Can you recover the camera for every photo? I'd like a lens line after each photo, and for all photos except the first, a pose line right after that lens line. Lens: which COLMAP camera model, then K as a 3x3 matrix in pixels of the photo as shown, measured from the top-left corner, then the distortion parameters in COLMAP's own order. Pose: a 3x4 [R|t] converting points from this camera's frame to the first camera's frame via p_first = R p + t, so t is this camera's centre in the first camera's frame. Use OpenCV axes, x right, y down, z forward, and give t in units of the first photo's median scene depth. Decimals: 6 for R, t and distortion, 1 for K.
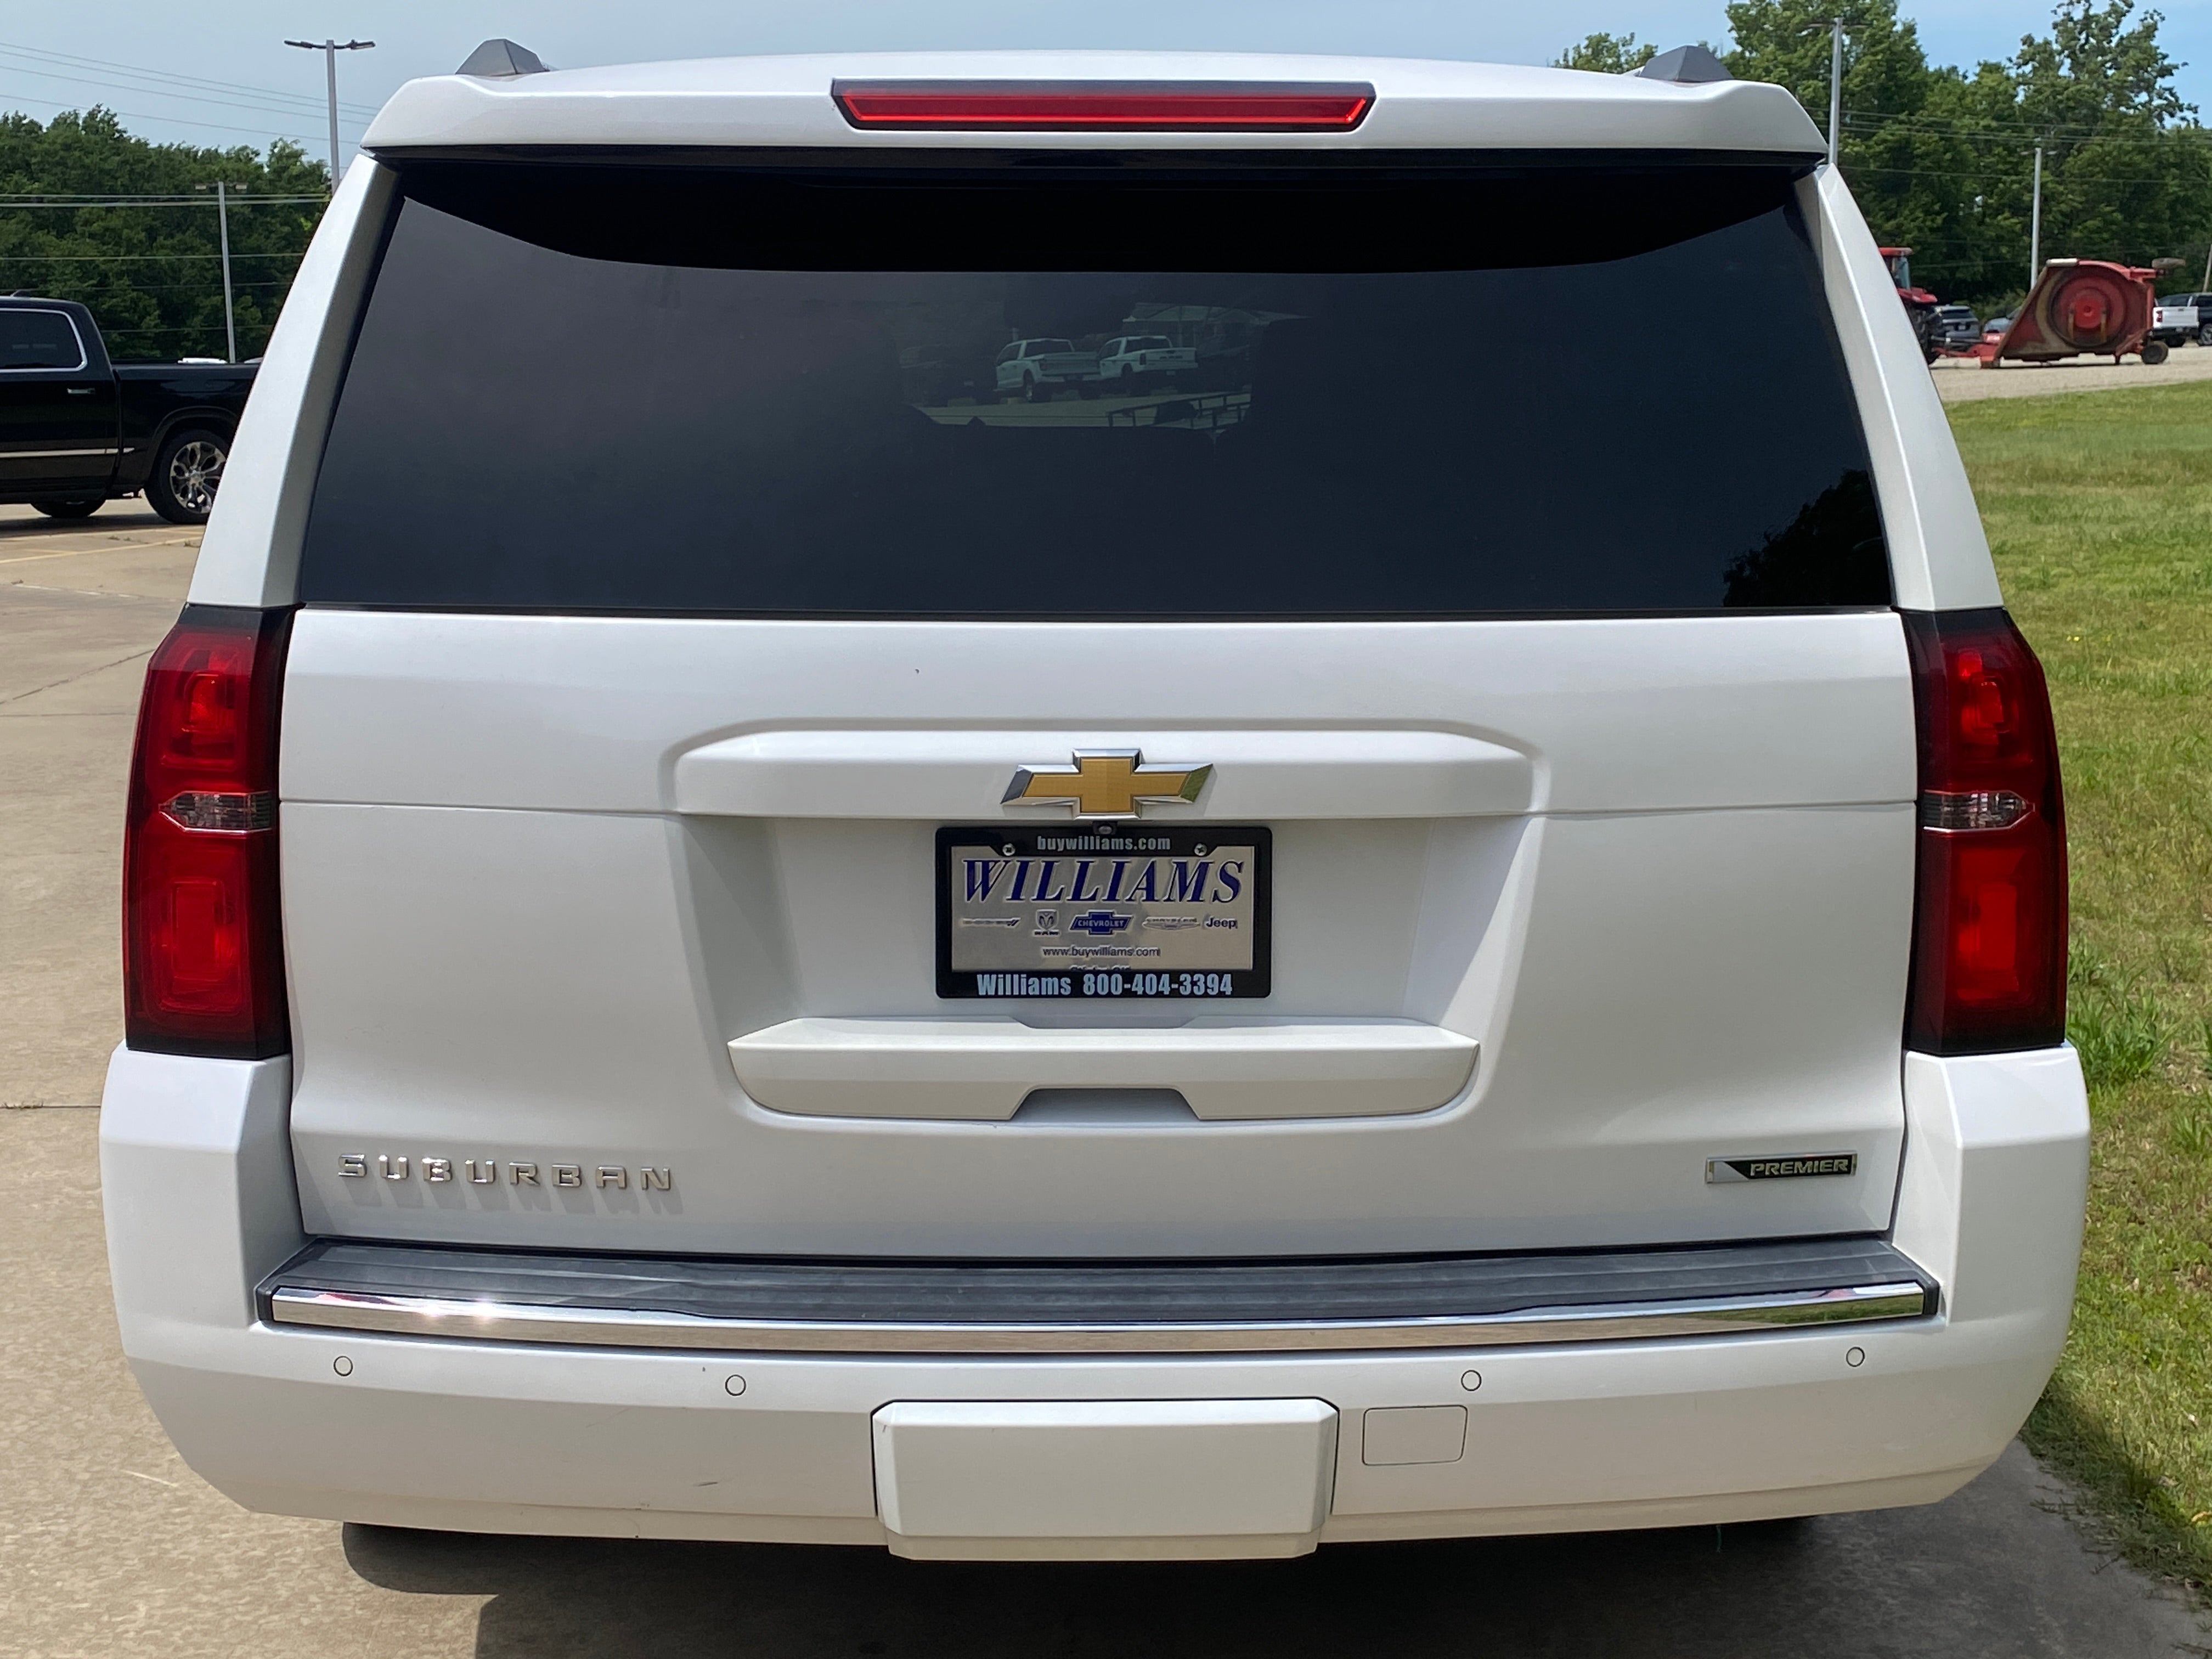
lens RADIAL K [[2645.4, 0, 1096.3], [0, 2645.4, 820.7], [0, 0, 1]] dist [0.055274, 0.000000]
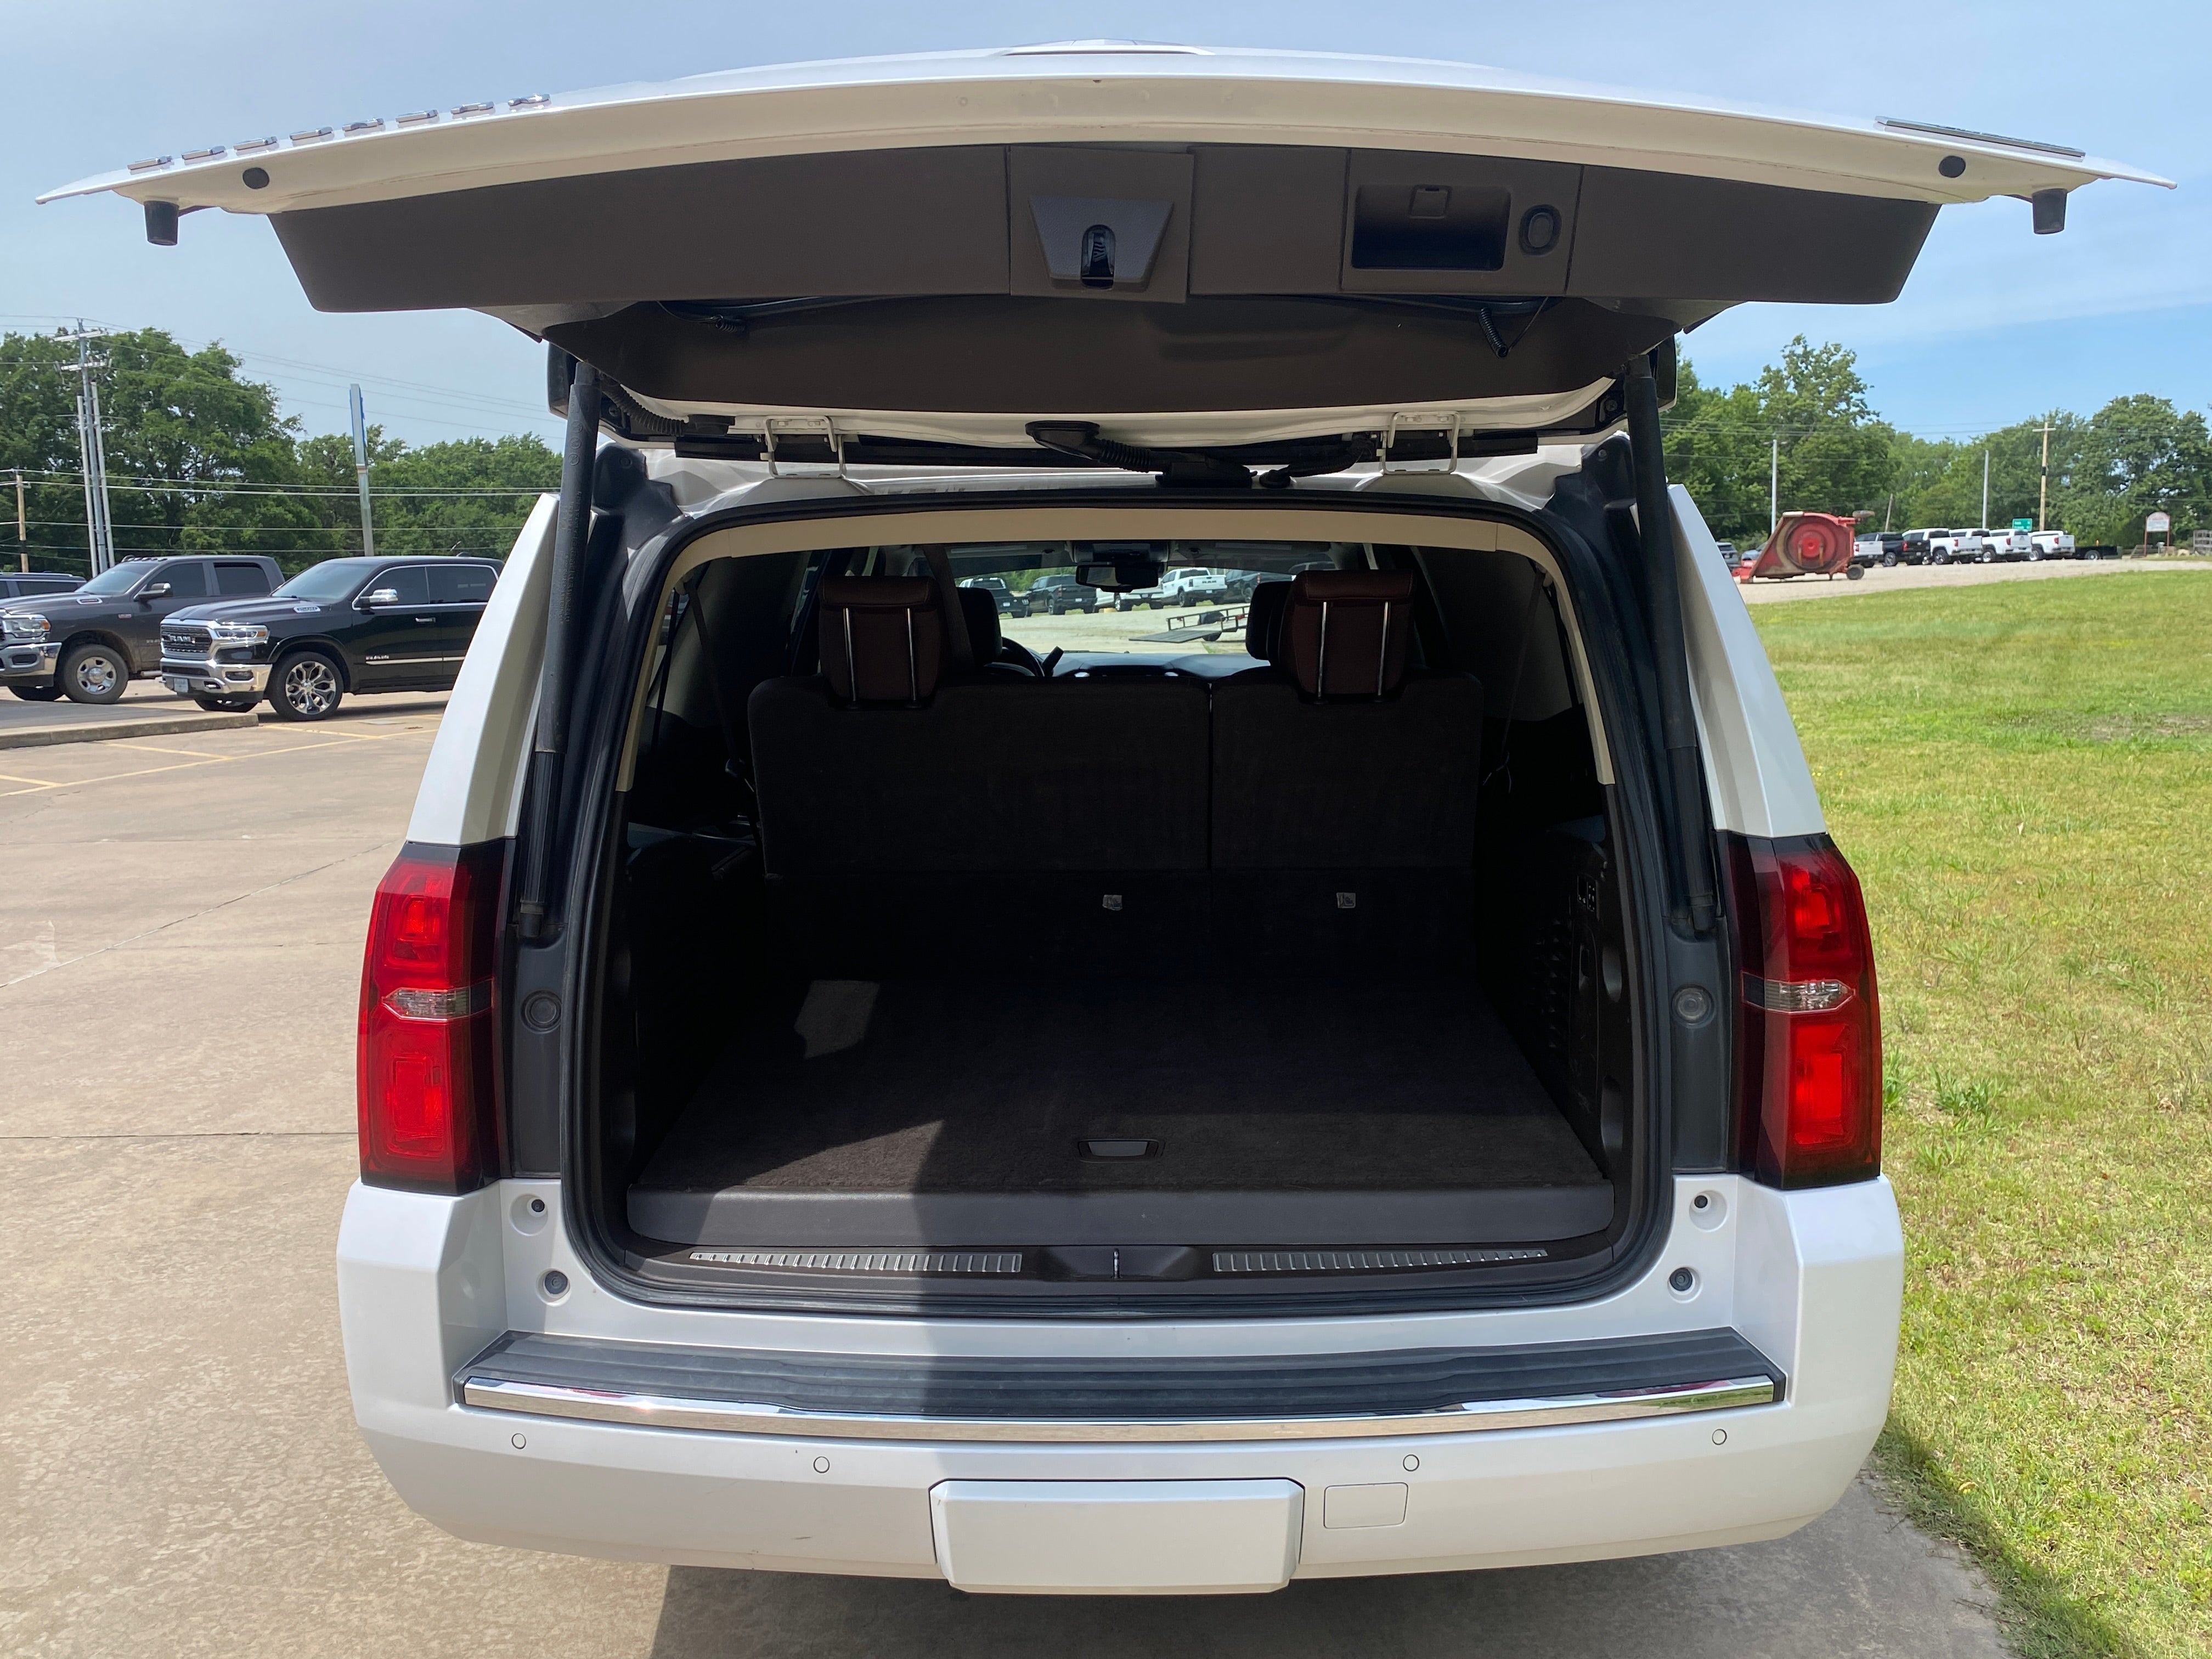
lens RADIAL K [[1712.4, 0, 1100.9], [0, 1712.4, 833.5], [0, 0, 1]] dist [0.051410, -0.020016]
pose [[0.999330, -0.006202, -0.036059, 0.025714], [0.005205, 0.999603, -0.027683, -0.058471], [0.036216, 0.027477, 0.998966, 0.166555]]
